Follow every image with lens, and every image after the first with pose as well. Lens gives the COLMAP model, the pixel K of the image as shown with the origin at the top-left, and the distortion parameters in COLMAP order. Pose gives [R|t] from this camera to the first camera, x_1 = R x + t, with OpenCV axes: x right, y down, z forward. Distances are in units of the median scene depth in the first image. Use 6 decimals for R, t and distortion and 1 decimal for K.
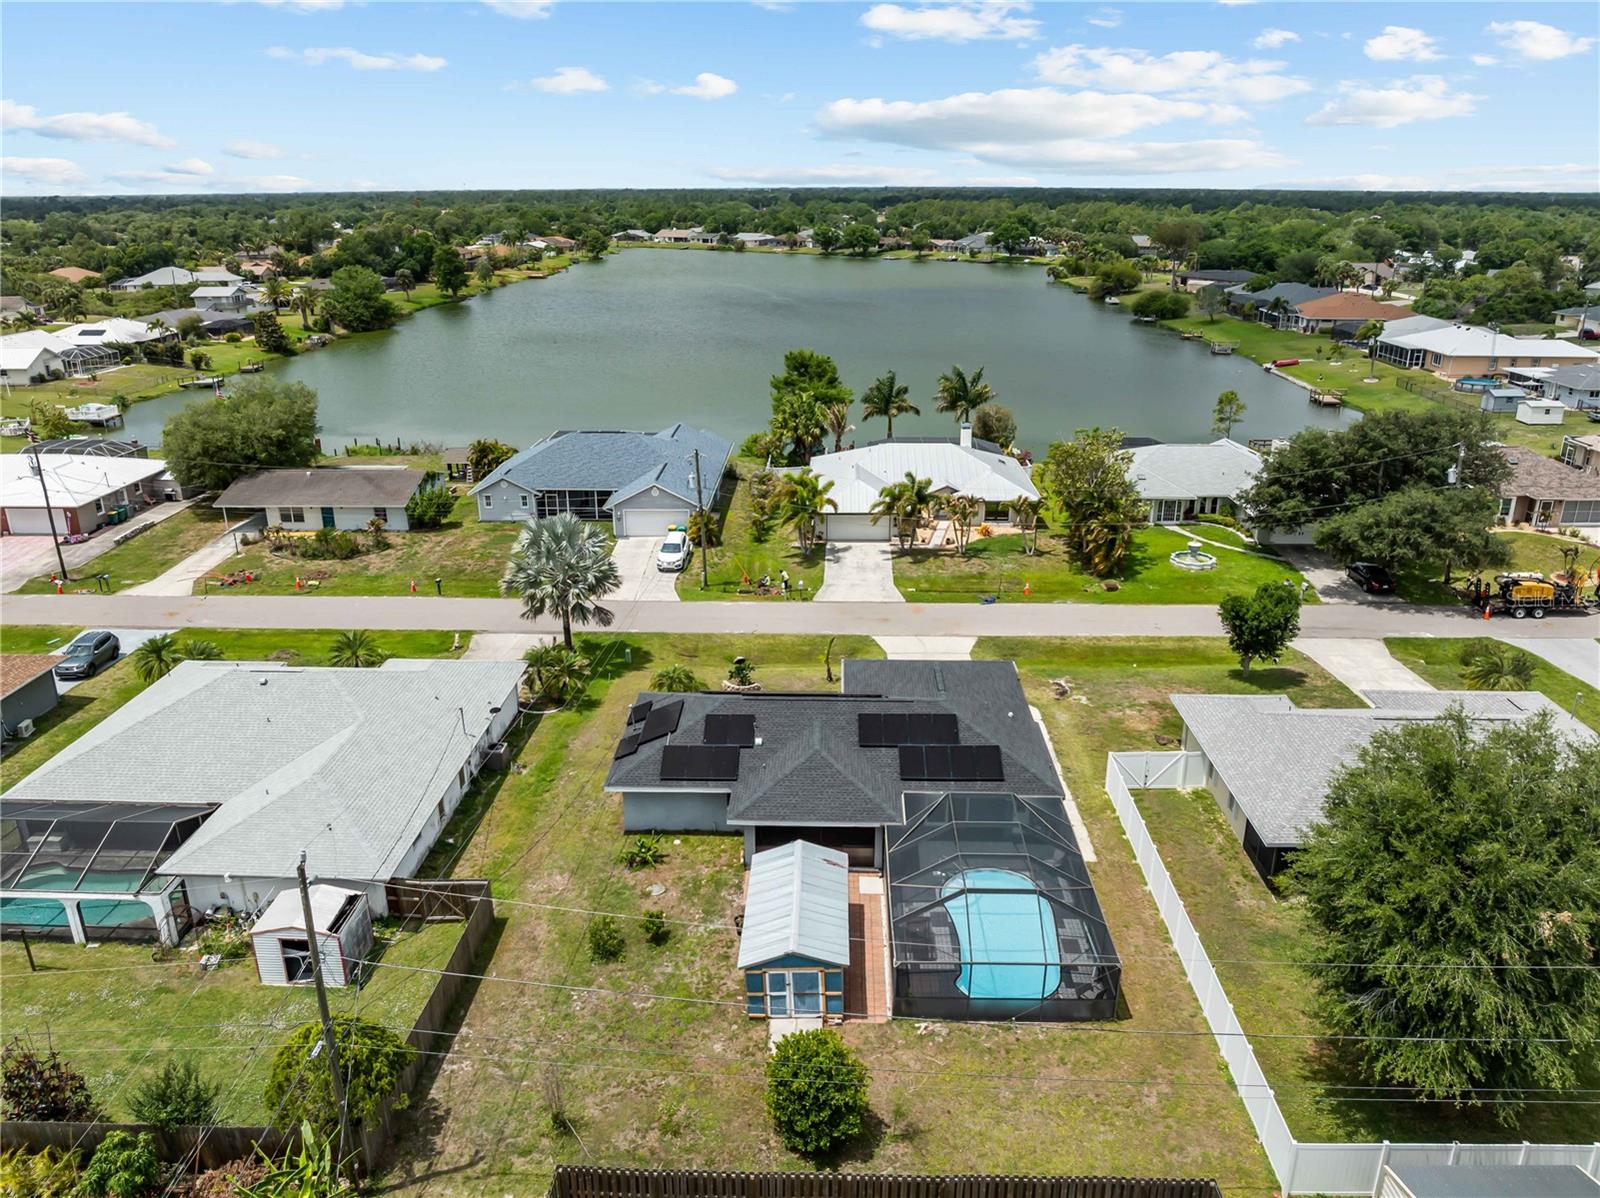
lens RADIAL K [[1145.6, 0, 800.0], [0, 1145.6, 599.0], [0, 0, 1]] dist [-0.039388, 0.012632]
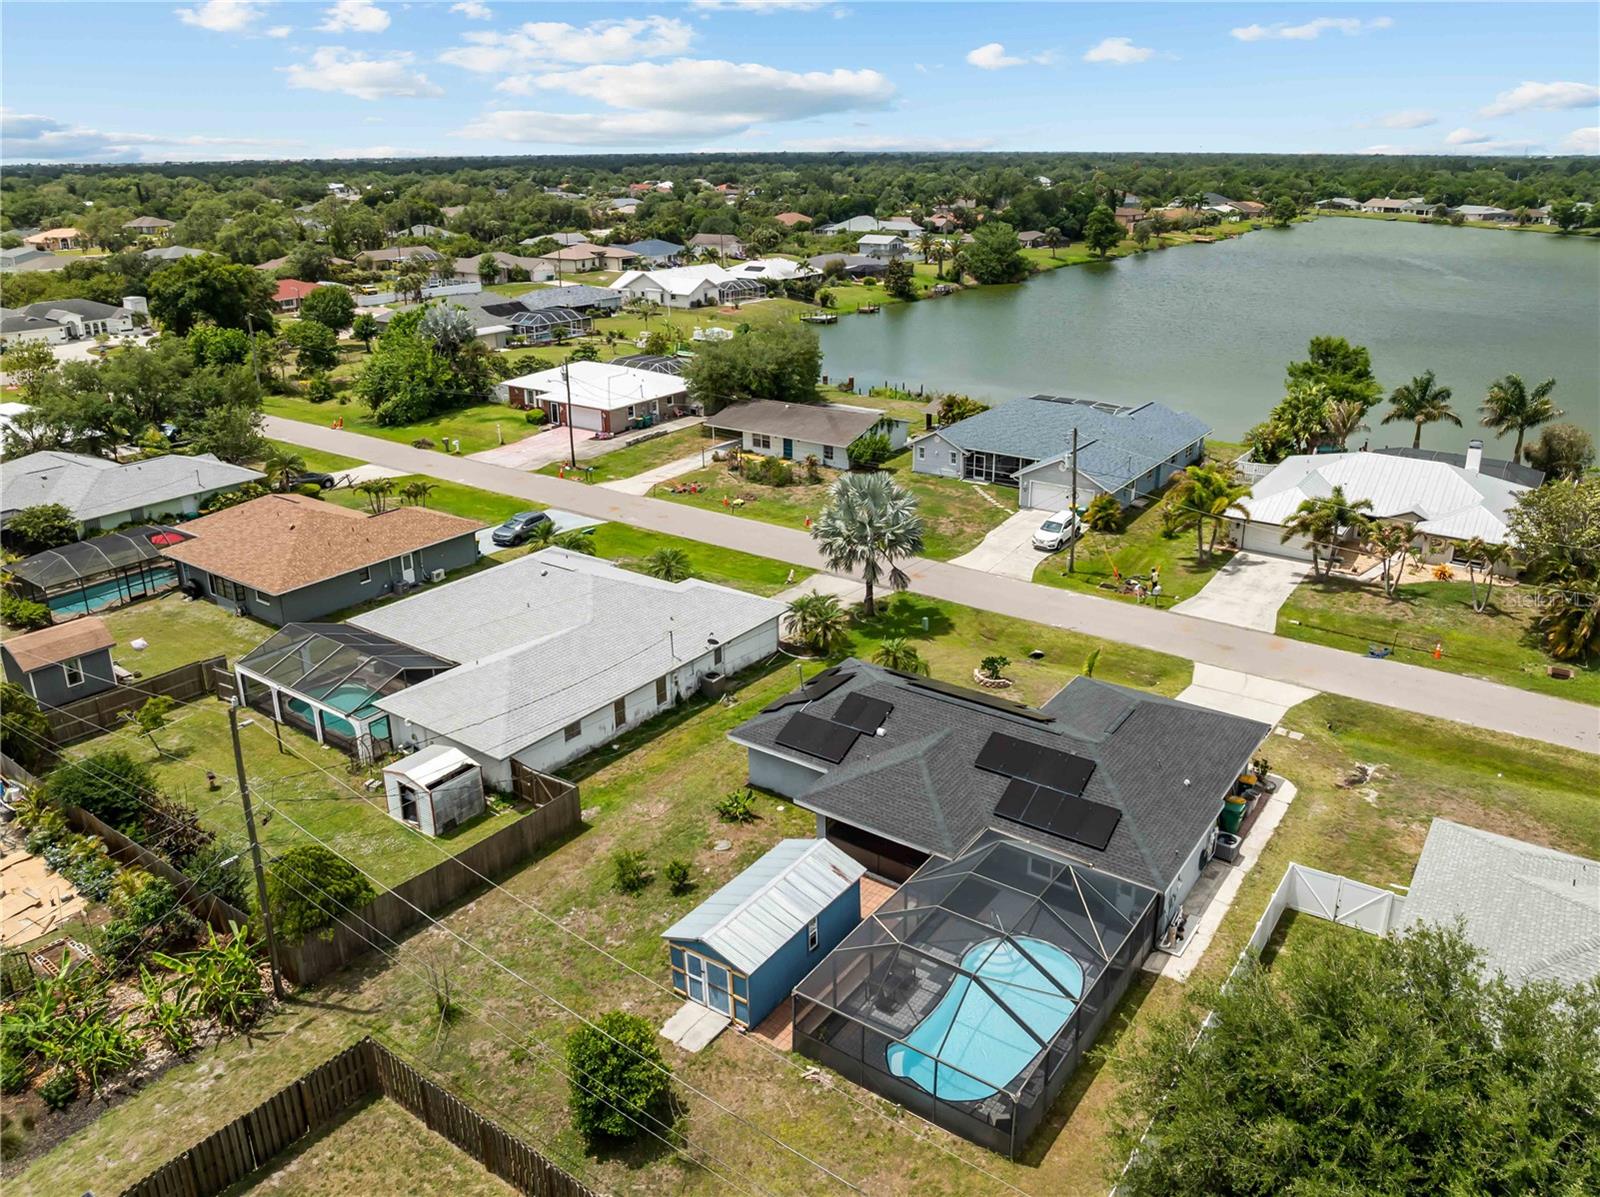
lens RADIAL K [[1145.1, 0, 833.0], [0, 1145.1, 547.3], [0, 0, 1]] dist [-0.036069, 0.003193]
pose [[0.841287, 0.177930, -0.510467, 0.201965], [-0.183438, 0.982215, 0.040045, -0.029346], [0.508514, 0.059950, 0.858964, 0.081276]]
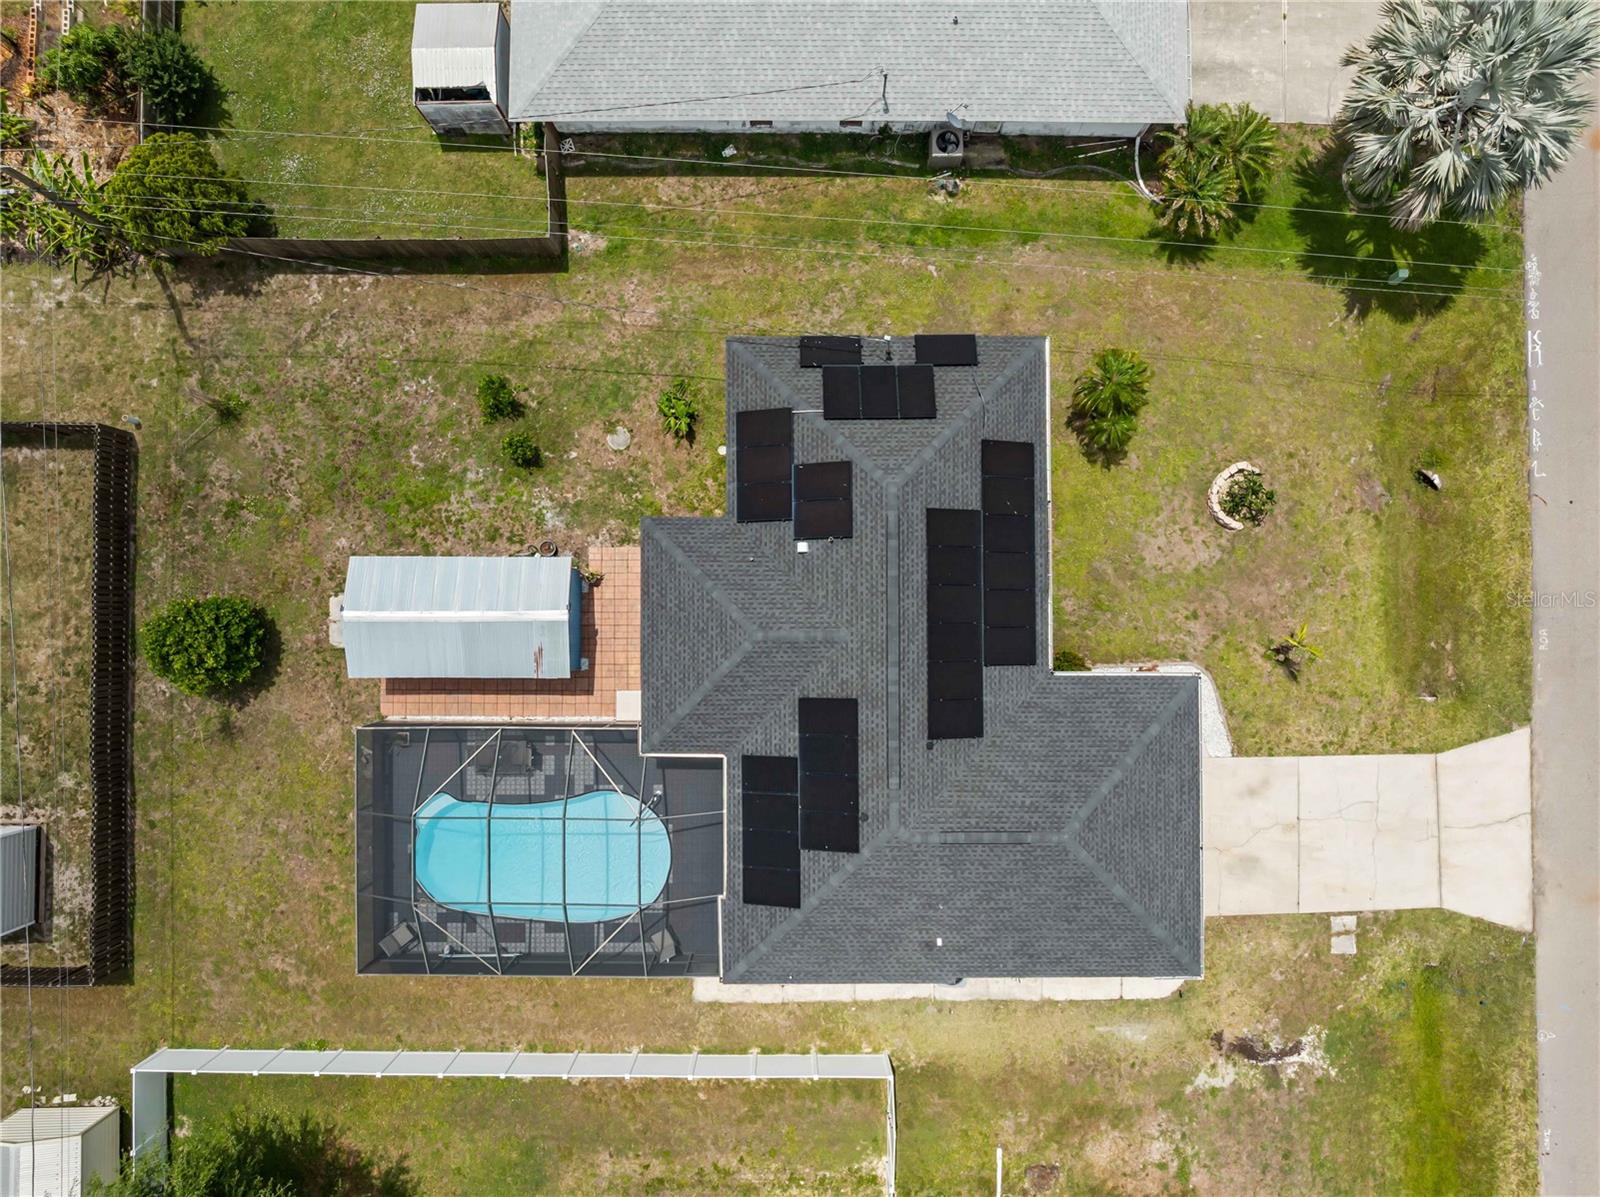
lens RADIAL K [[1145.6, 0, 800.0], [0, 1145.6, 598.5], [0, 0, 1]] dist [-0.039388, 0.012632]
pose [[0.031235, 0.999306, -0.020271, 0.003575], [-0.339540, 0.029684, 0.940123, -0.260988], [0.940073, -0.022482, 0.340232, 0.402440]]
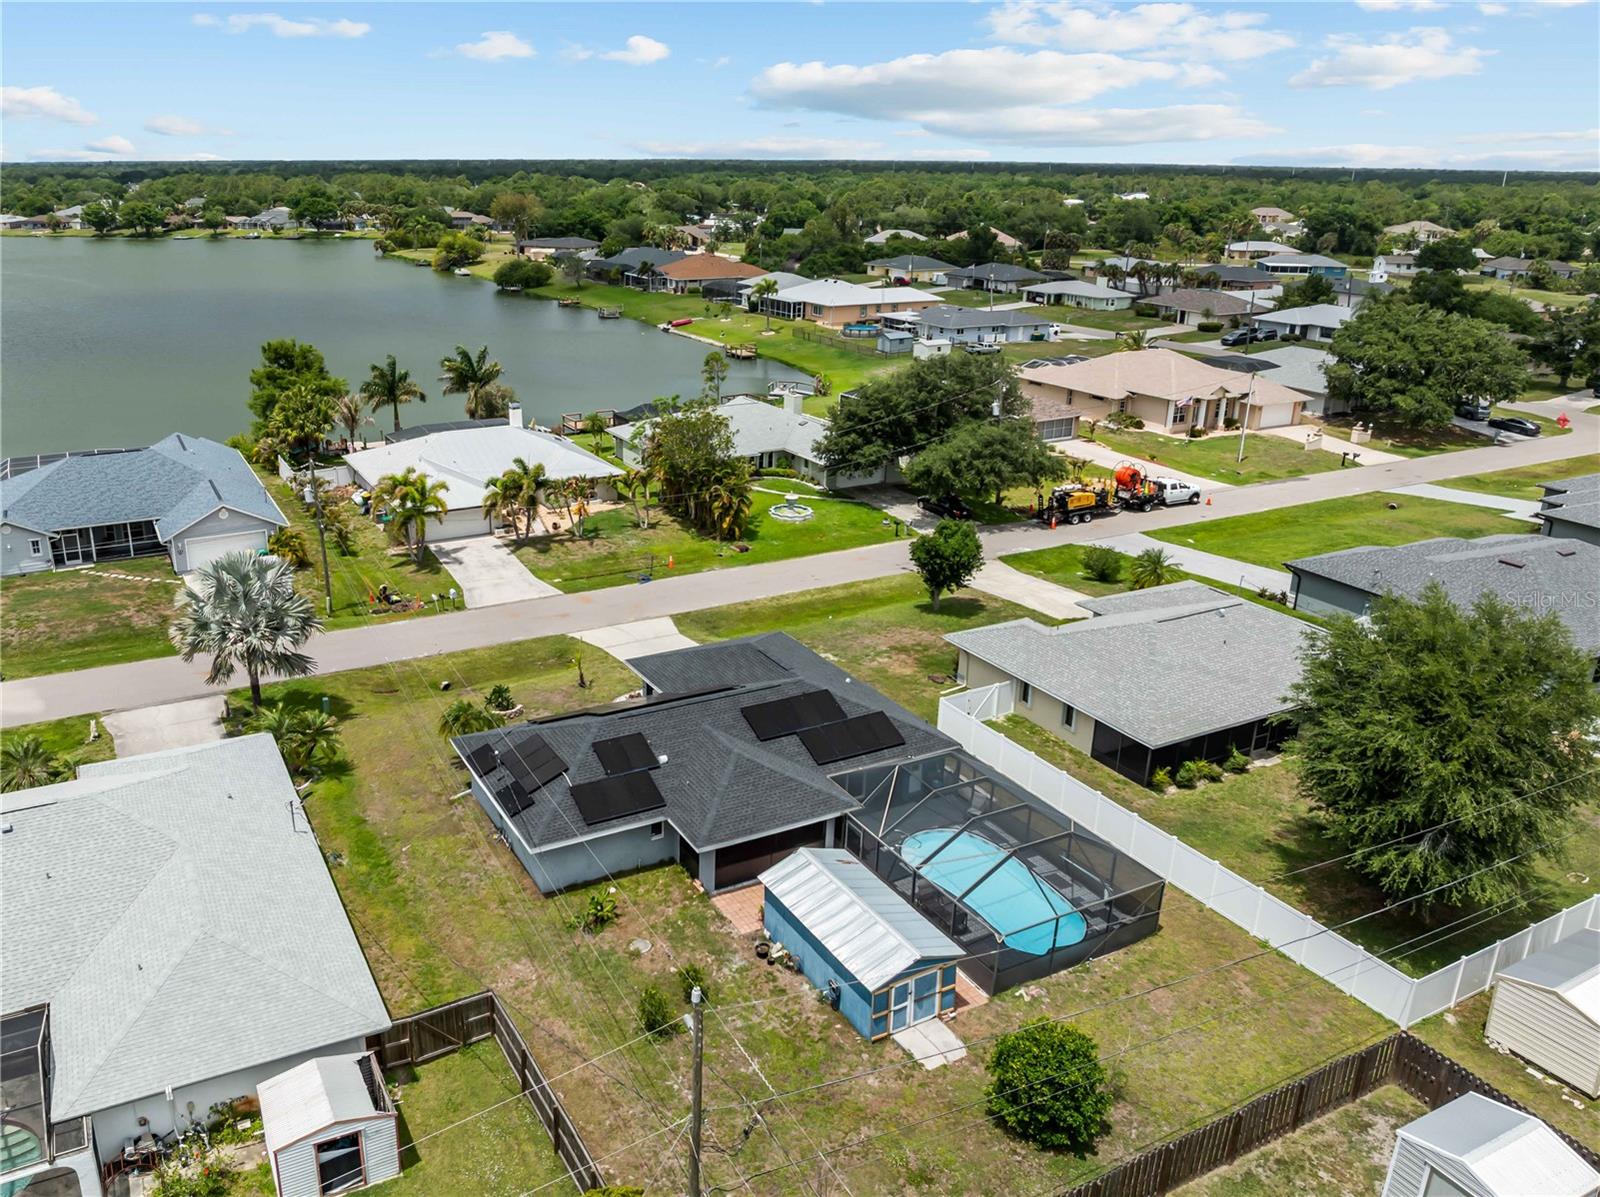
lens RADIAL K [[1174.1, 0, 623.2], [0, 1174.1, 597.1], [0, 0, 1]] dist [-0.012880, -0.001985]
pose [[0.894620, -0.155713, 0.418819, -0.226761], [0.151342, 0.987507, 0.043872, -0.025175], [-0.420418, 0.024136, 0.907009, 0.085882]]
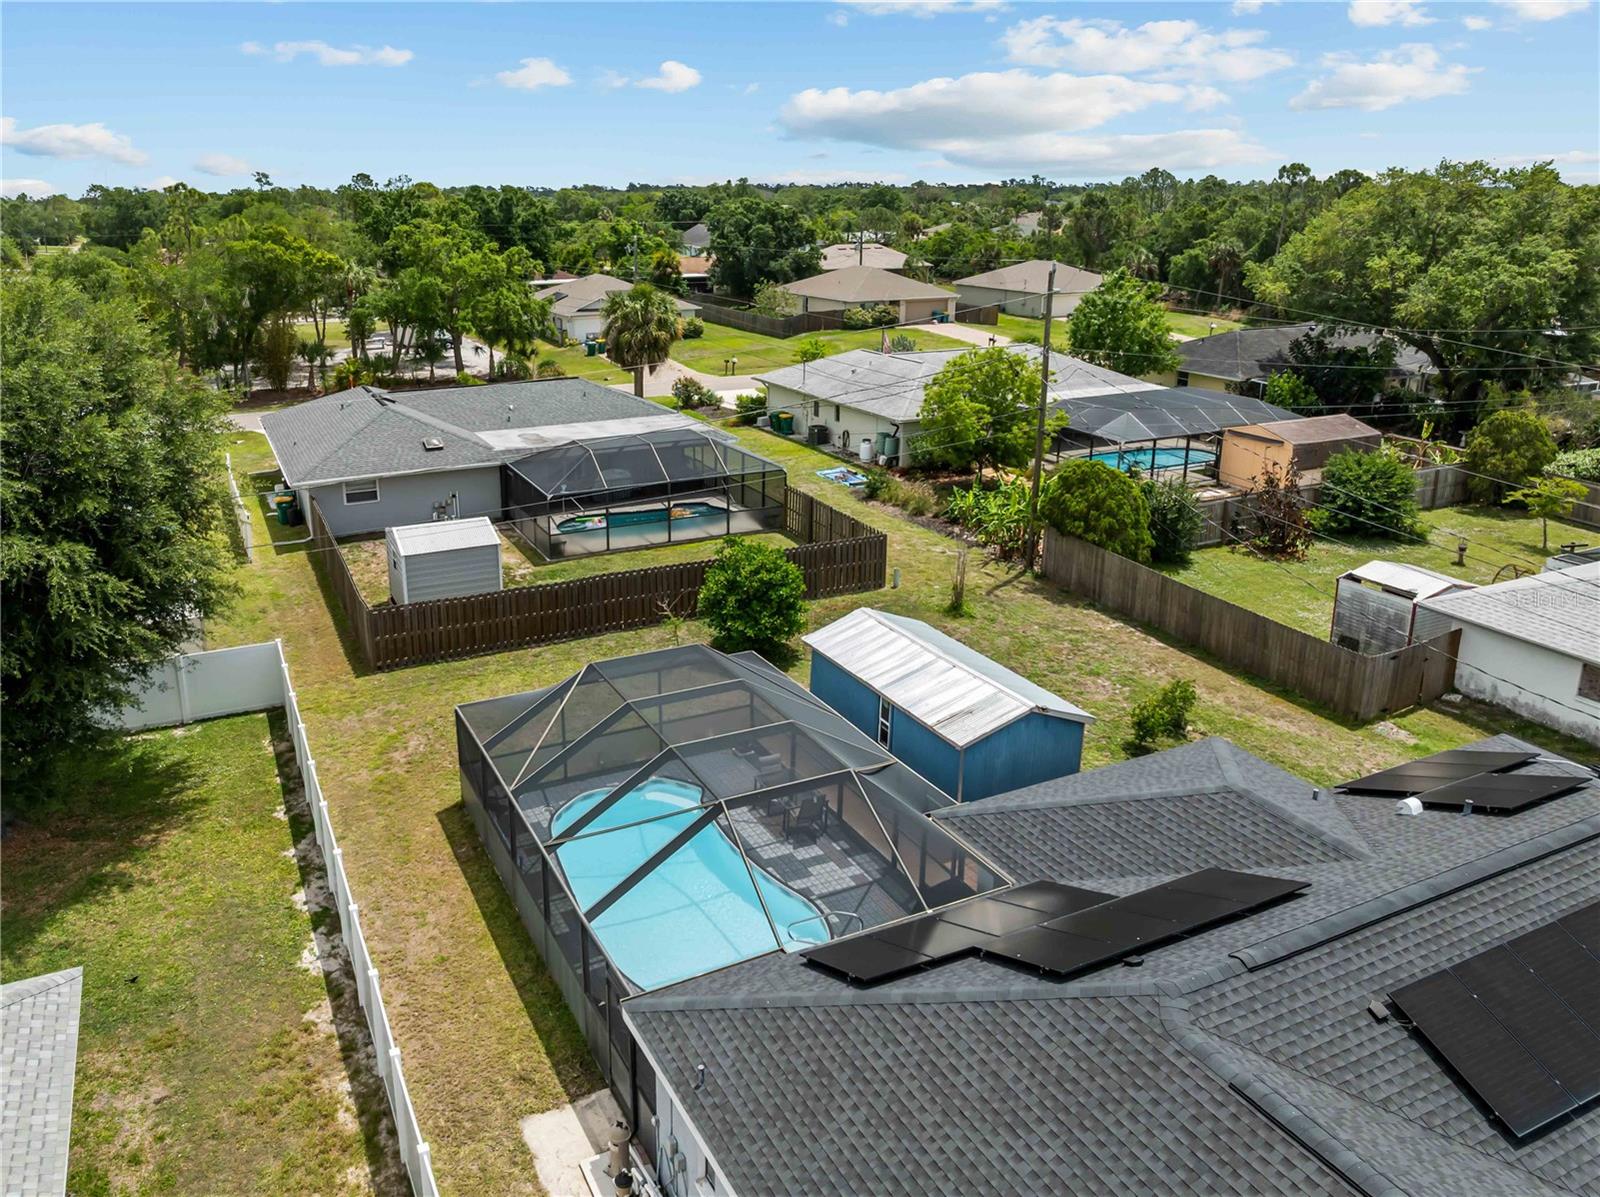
lens RADIAL K [[1183.6, 0, 693.2], [0, 1183.6, 514.9], [0, 0, 1]] dist [-0.044816, -0.001749]
pose [[-0.901637, 0.123711, -0.414422, 0.169971], [-0.136505, 0.827836, 0.544108, -0.069179], [0.410386, 0.547159, -0.729521, 0.590594]]
